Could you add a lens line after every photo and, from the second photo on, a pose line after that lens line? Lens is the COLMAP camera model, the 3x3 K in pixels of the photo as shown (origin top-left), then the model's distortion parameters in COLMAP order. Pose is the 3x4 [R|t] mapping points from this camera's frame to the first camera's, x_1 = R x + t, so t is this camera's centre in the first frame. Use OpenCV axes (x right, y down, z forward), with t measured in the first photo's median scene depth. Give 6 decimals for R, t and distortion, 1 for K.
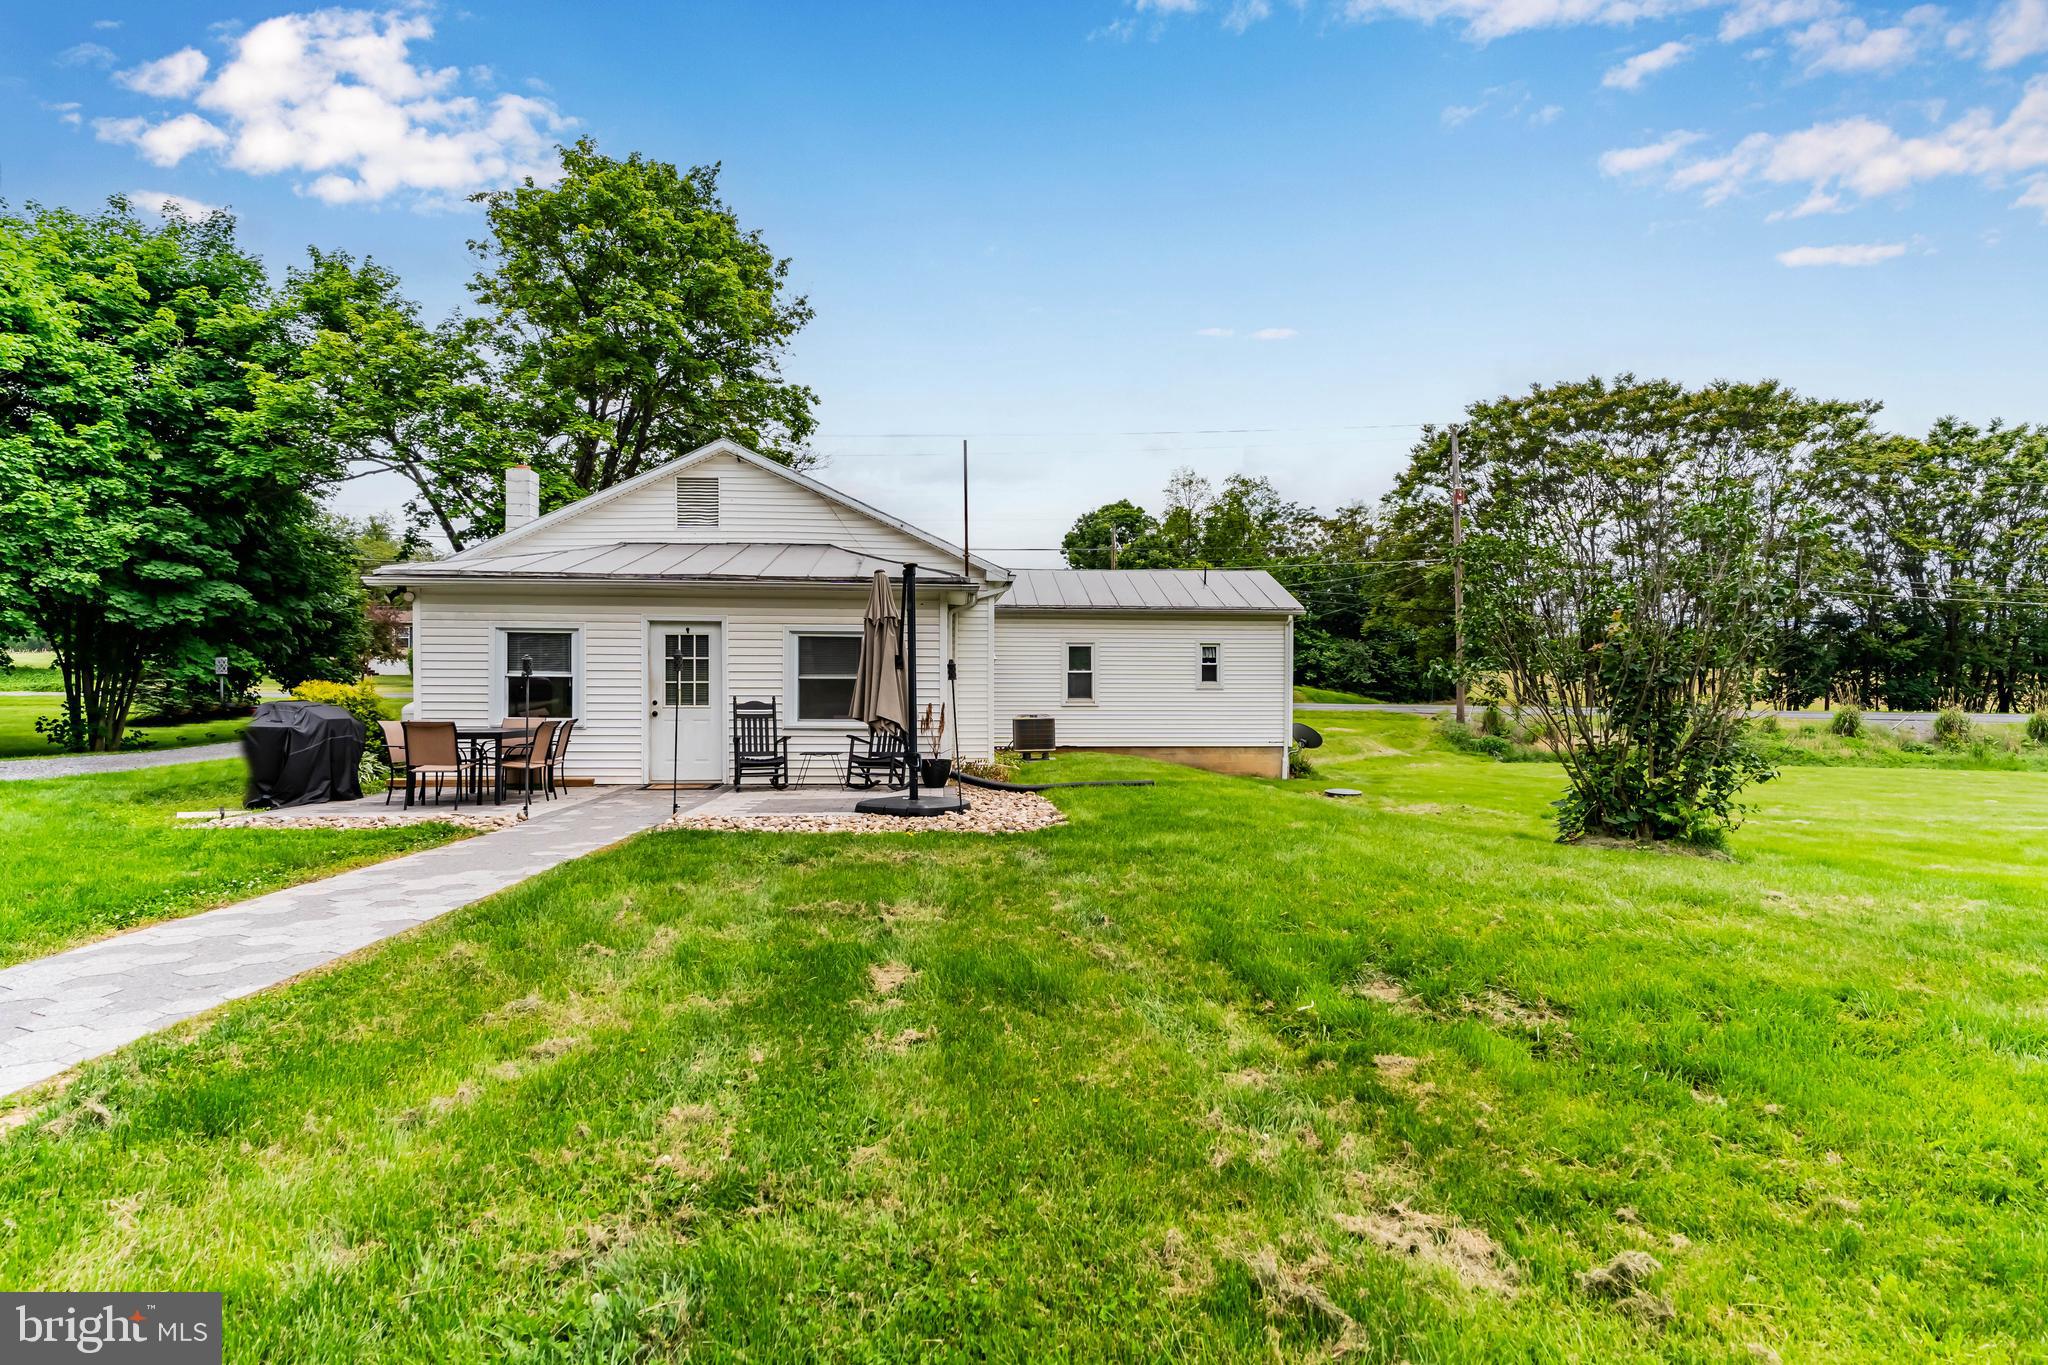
lens RADIAL K [[1044.0, 0, 1024.0], [0, 1044.0, 682.5], [0, 0, 1]] dist [0.000291, -0.000059]
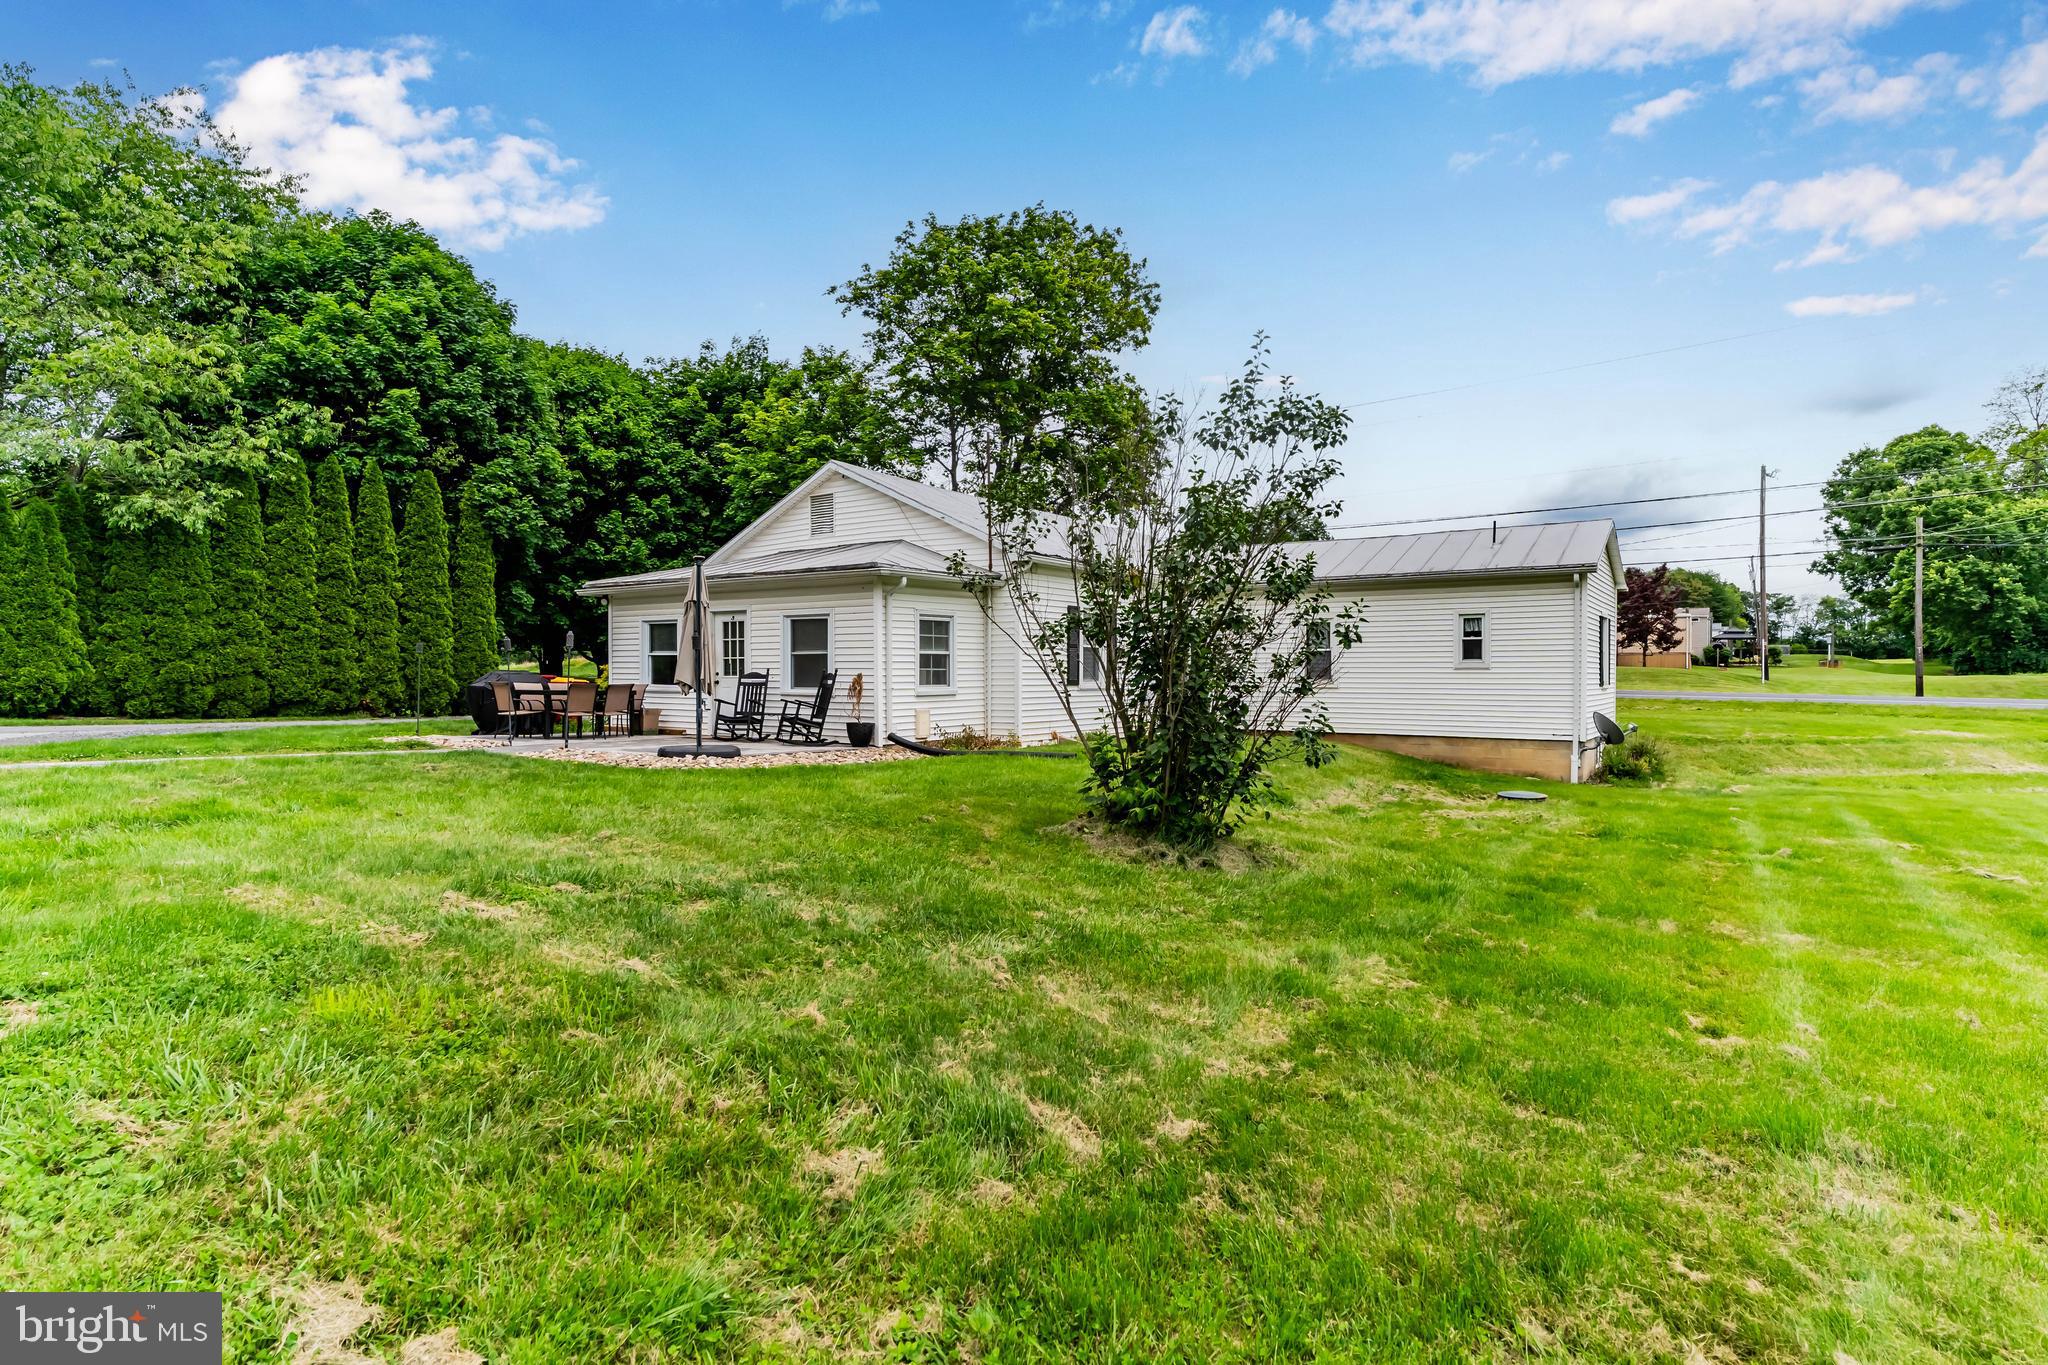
lens RADIAL K [[1044.0, 0, 1024.0], [0, 1044.0, 682.5], [0, 0, 1]] dist [0.000291, -0.000059]
pose [[0.778661, 0.004212, -0.627431, 0.646607], [0.000459, 0.999973, 0.007282, 0.017359], [0.627445, -0.005959, 0.778638, 0.188769]]
